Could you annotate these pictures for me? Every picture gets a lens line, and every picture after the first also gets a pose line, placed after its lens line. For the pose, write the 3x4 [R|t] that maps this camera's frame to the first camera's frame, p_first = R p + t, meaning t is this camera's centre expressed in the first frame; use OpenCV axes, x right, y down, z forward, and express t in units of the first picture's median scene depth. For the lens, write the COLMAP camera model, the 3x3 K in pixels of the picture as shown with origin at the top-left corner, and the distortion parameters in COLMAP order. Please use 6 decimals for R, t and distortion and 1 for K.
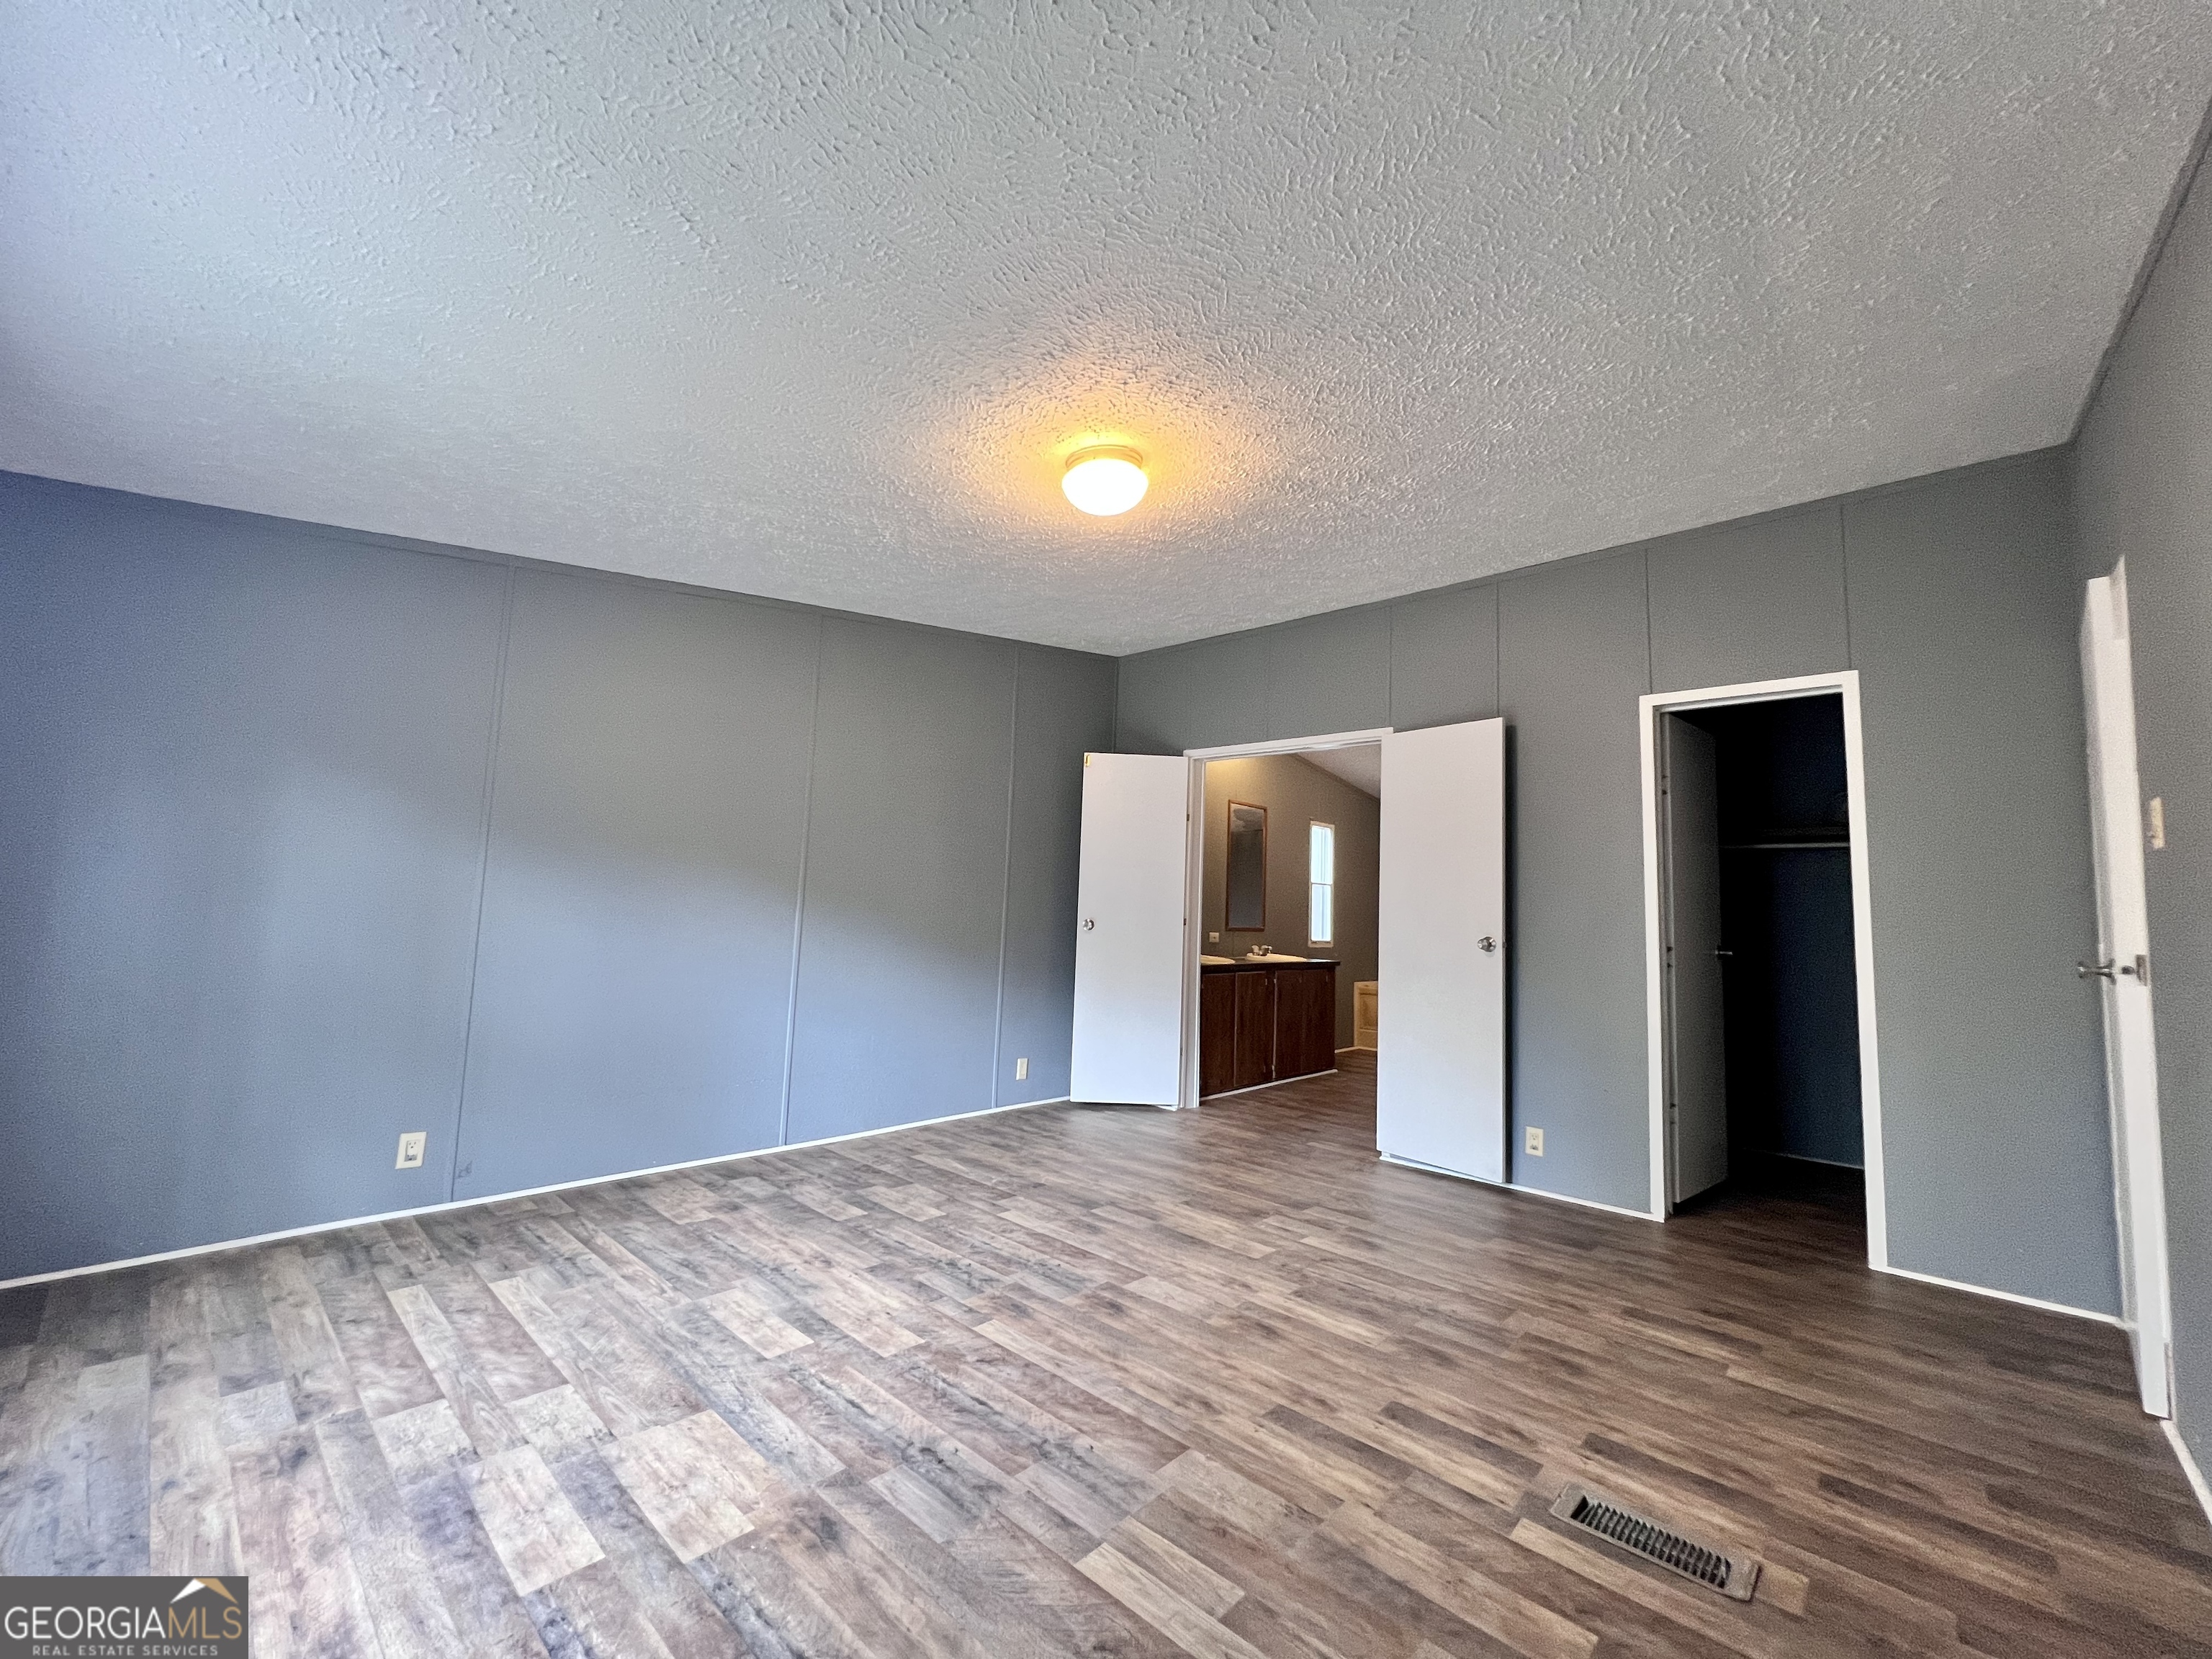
lens RADIAL K [[883.7, 0, 1106.0], [0, 883.7, 829.5], [0, 0, 1]] dist [-0.000825, 0.000340]
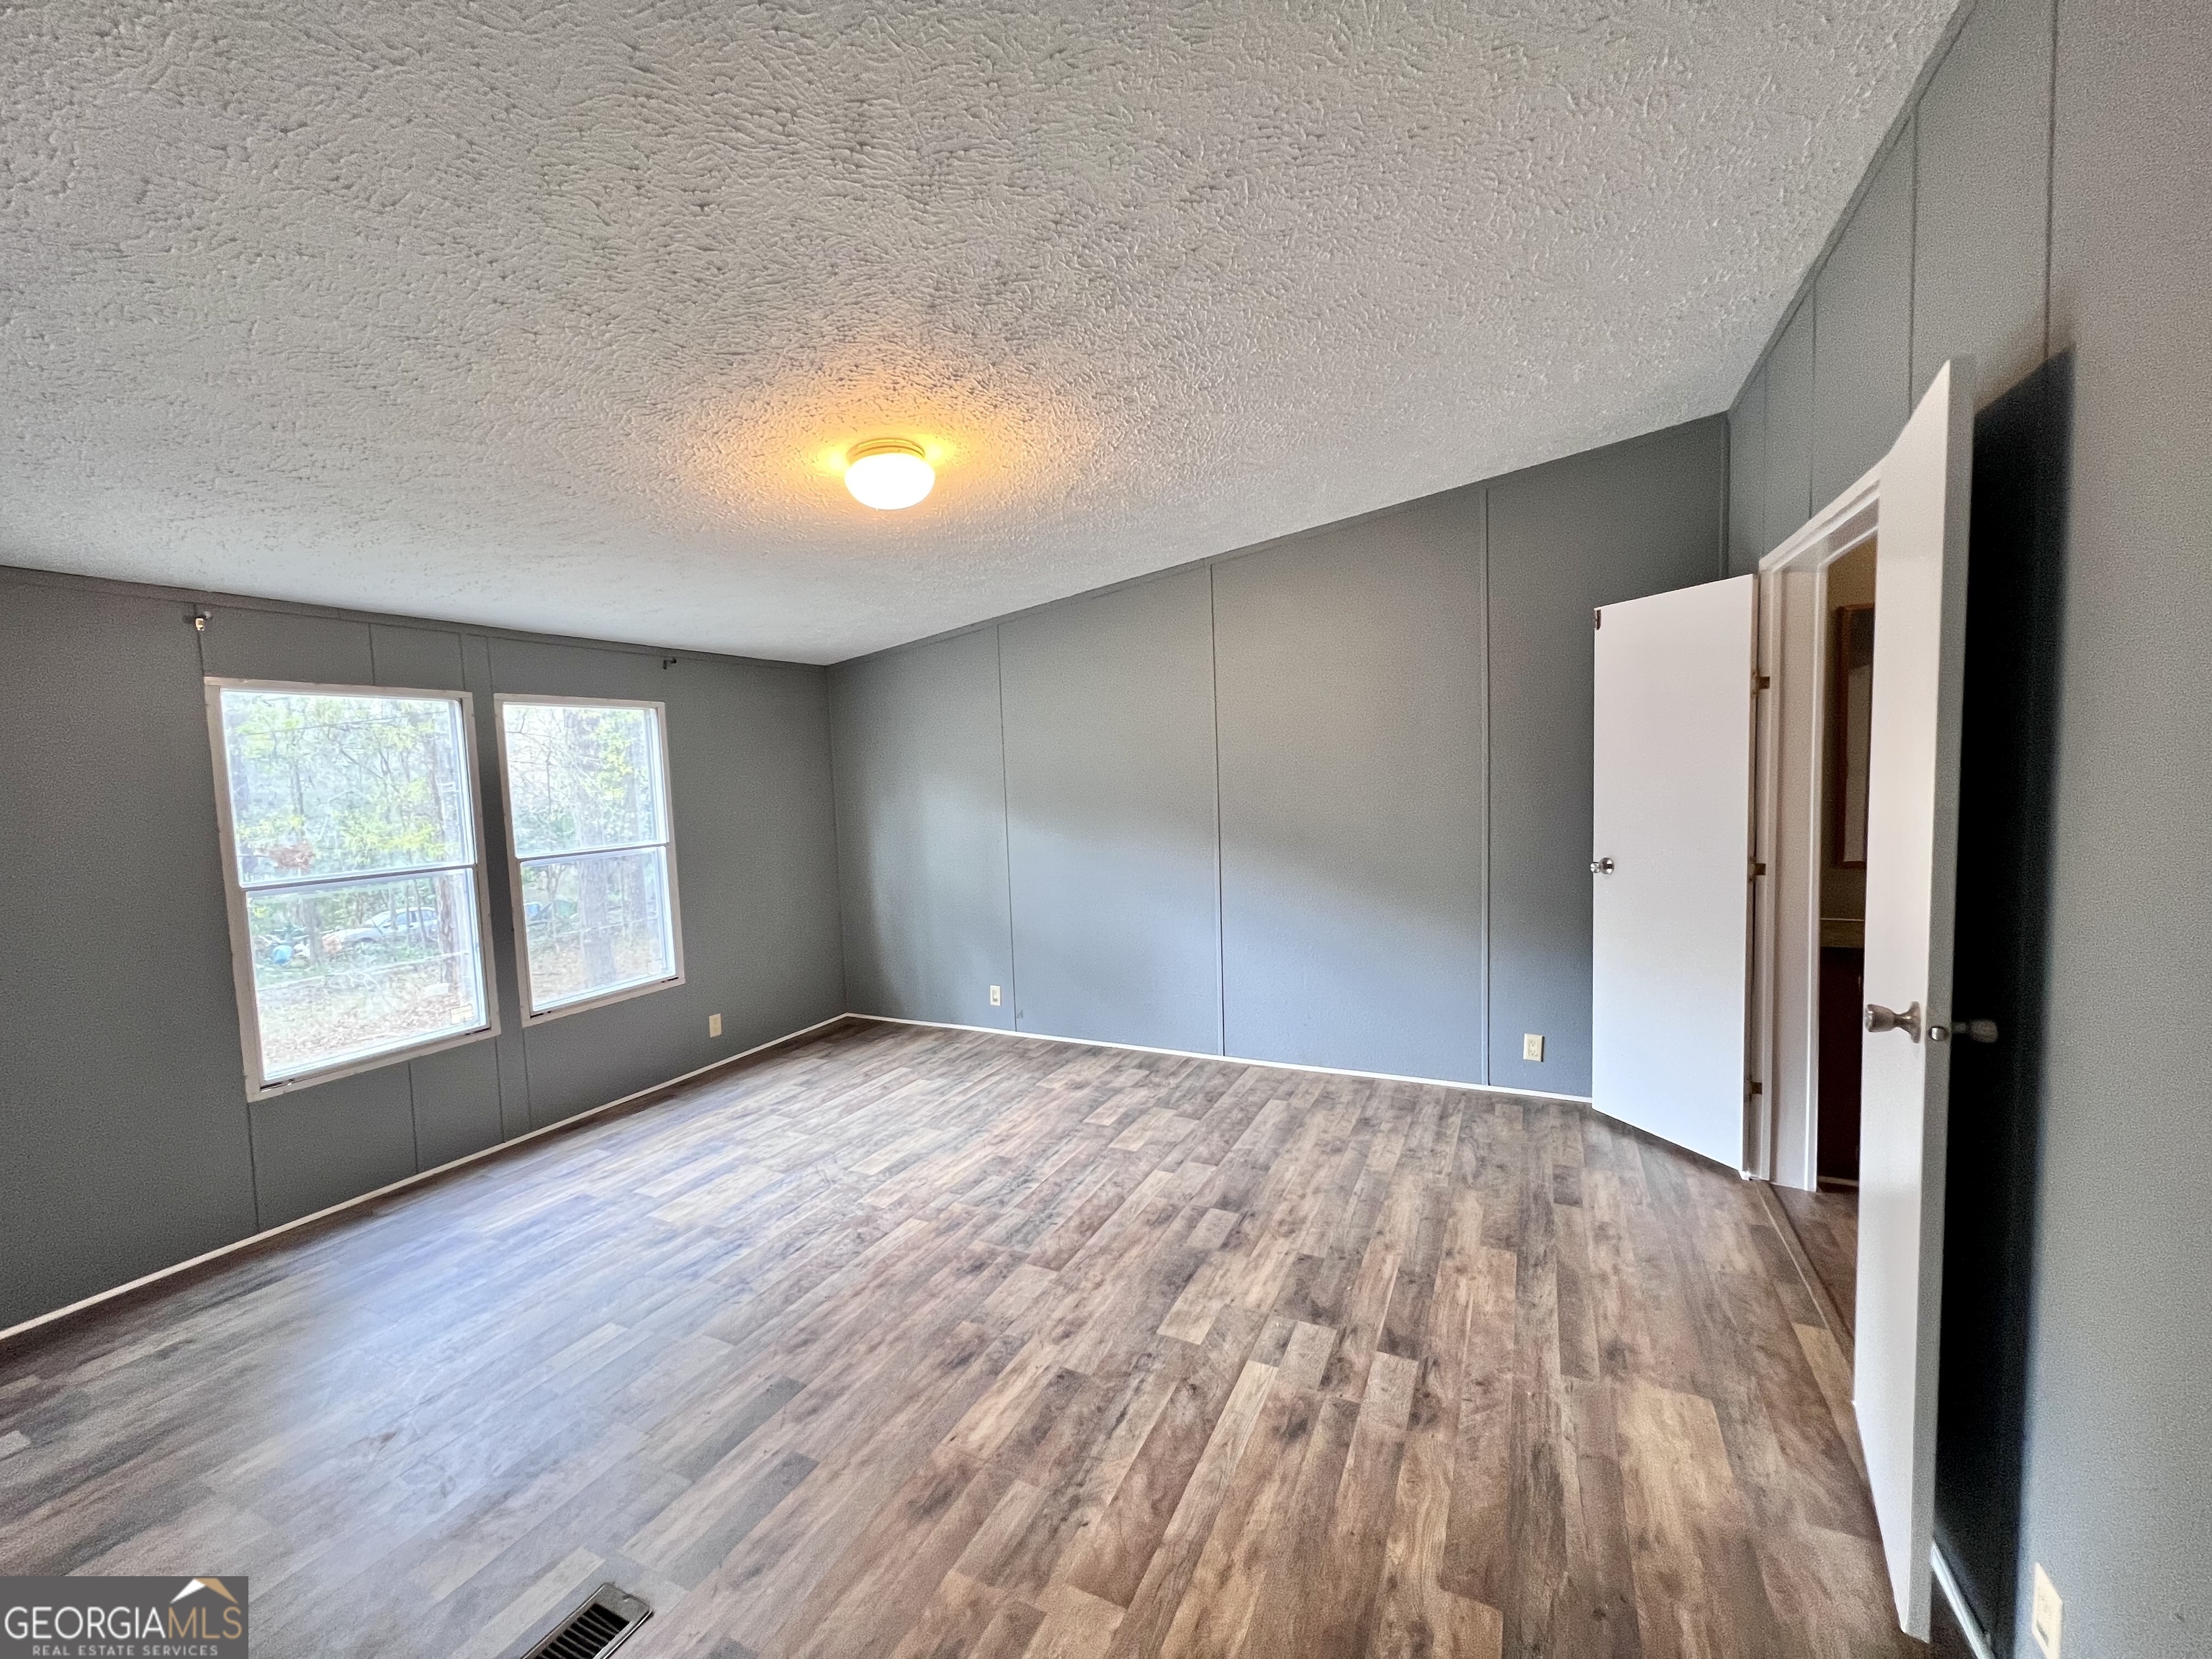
lens RADIAL K [[886.3, 0, 1106.0], [0, 886.3, 829.5], [0, 0, 1]] dist [-0.001819, 0.000249]
pose [[0.286813, 0.016754, -0.957840, 1.057854], [0.138941, 0.988548, 0.058896, -0.025596], [0.947857, -0.149975, 0.281201, 0.914083]]
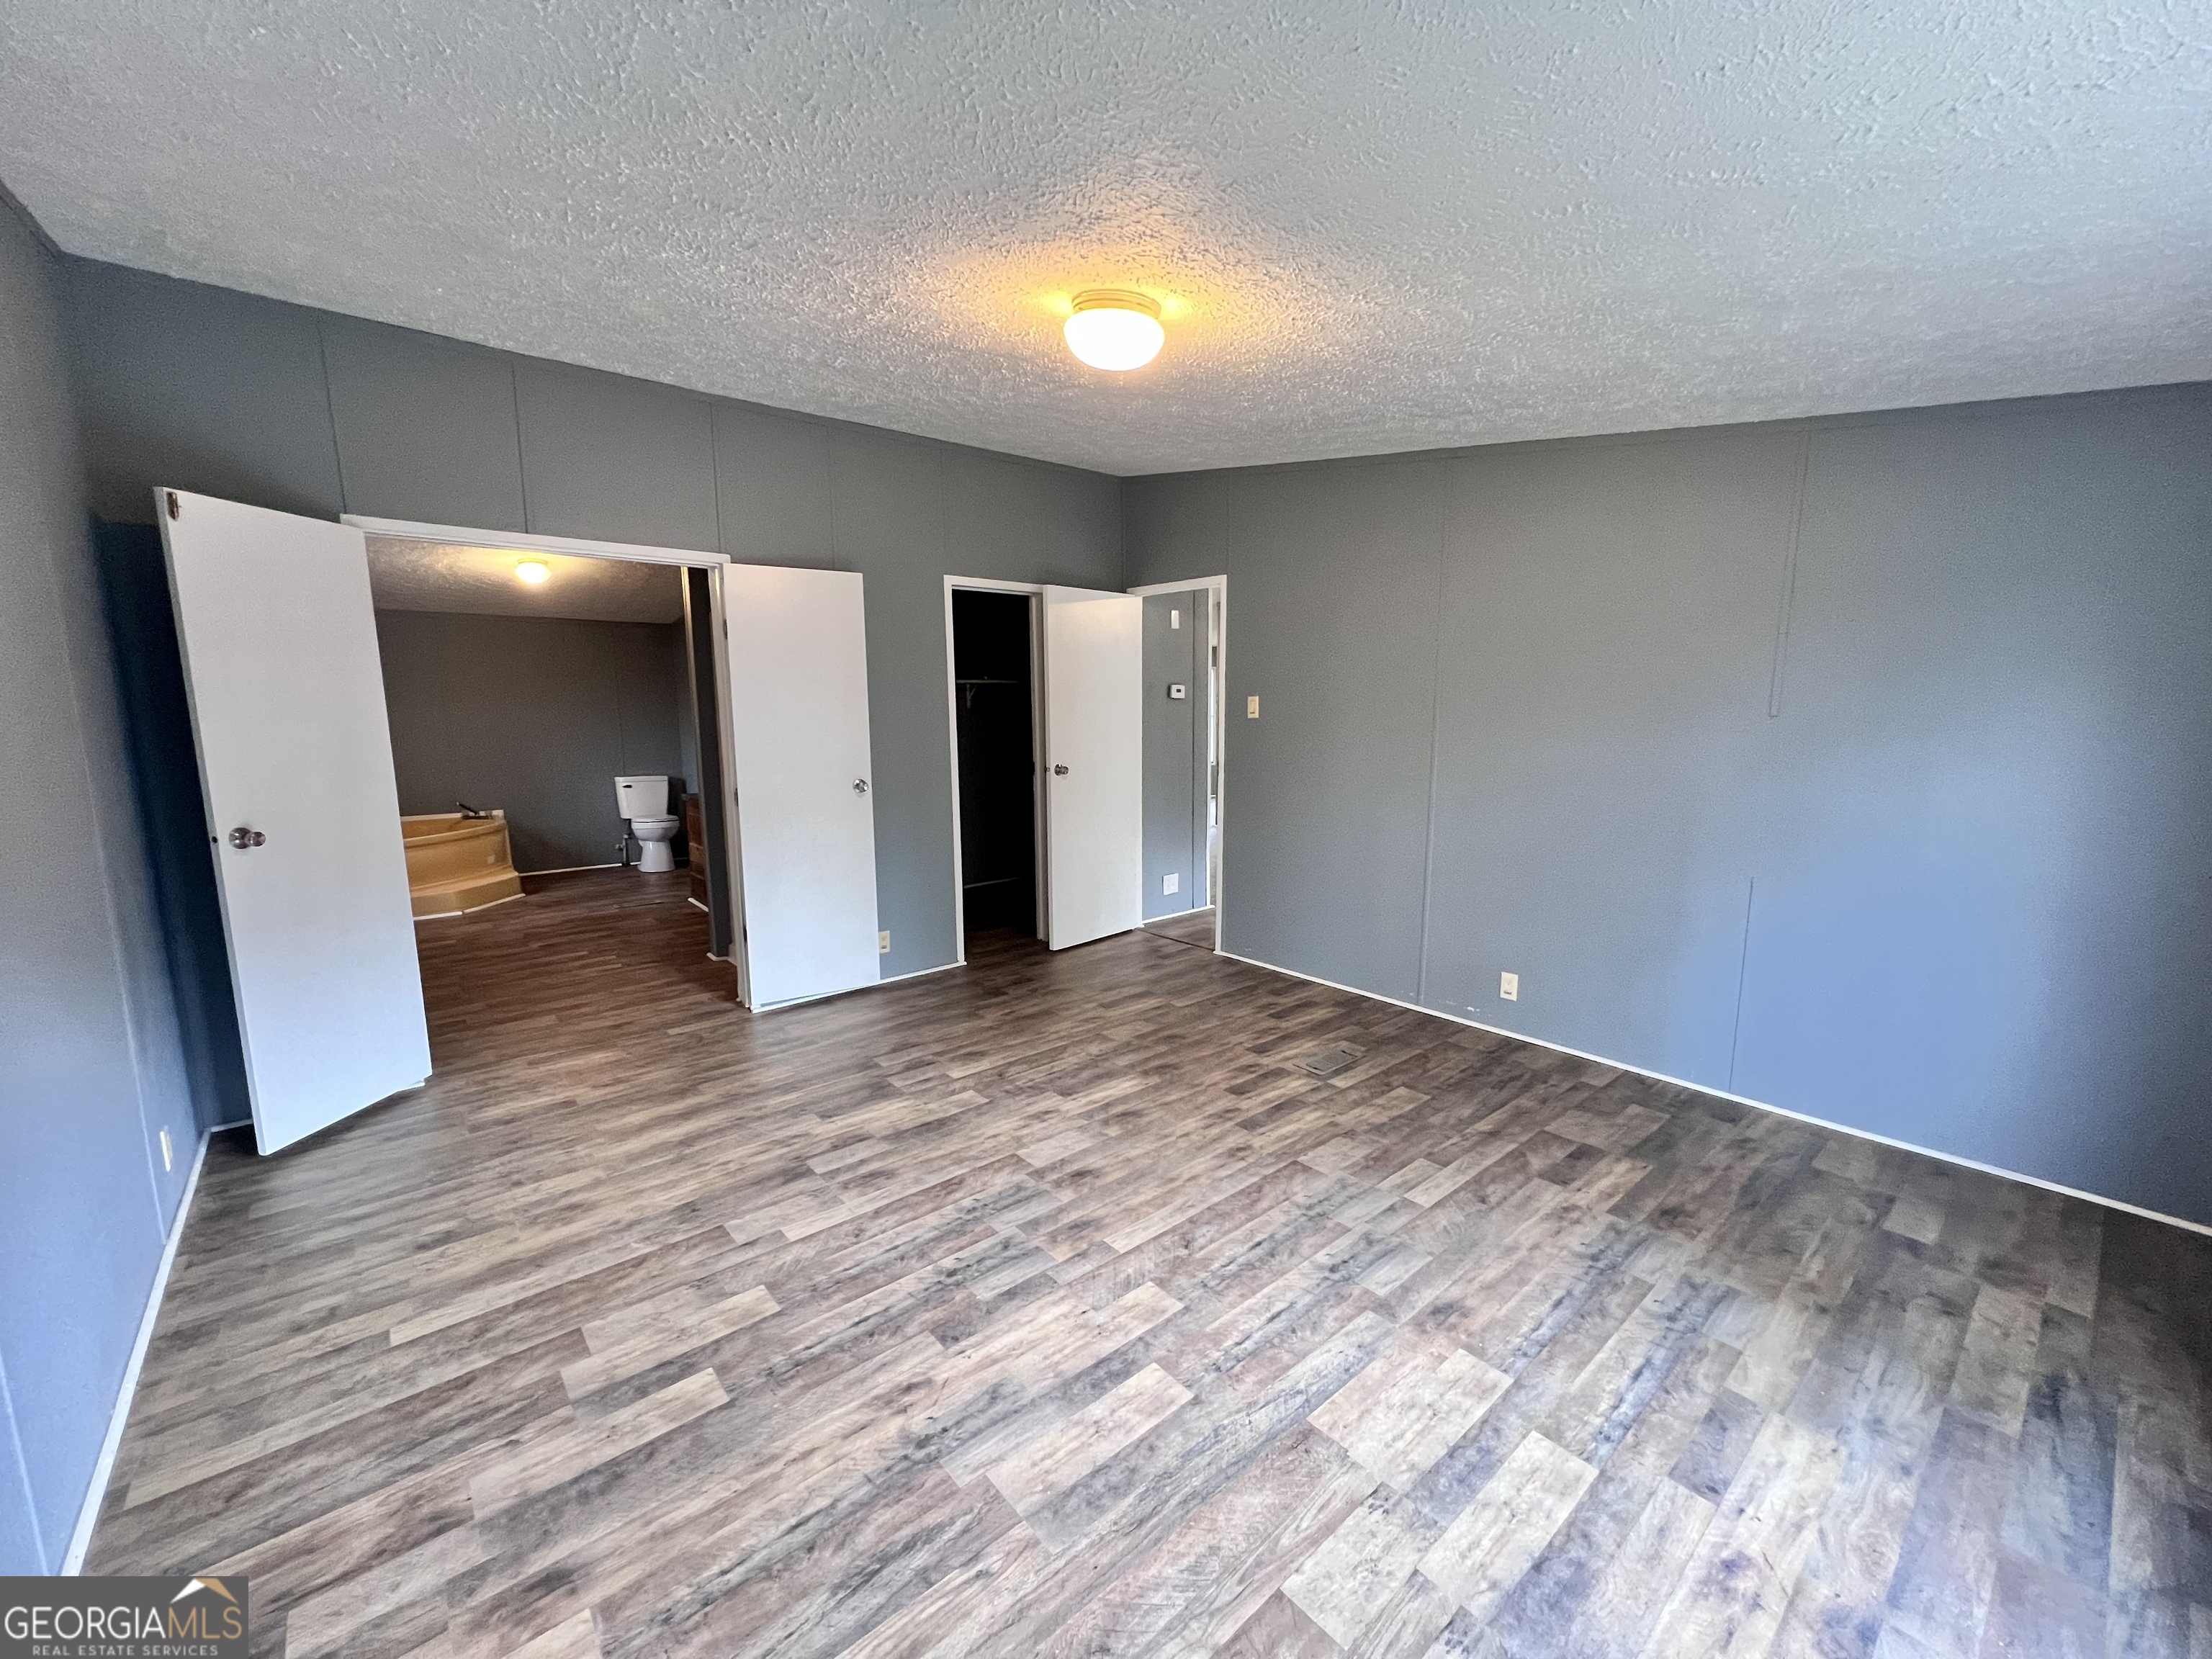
lens RADIAL K [[883.7, 0, 1106.0], [0, 883.7, 829.5], [0, 0, 1]] dist [-0.000825, 0.000340]
pose [[0.119475, -0.179225, 0.976527, -0.958795], [-0.085238, 0.978089, 0.189940, -0.082634], [-0.989172, -0.105930, 0.101580, 0.891392]]
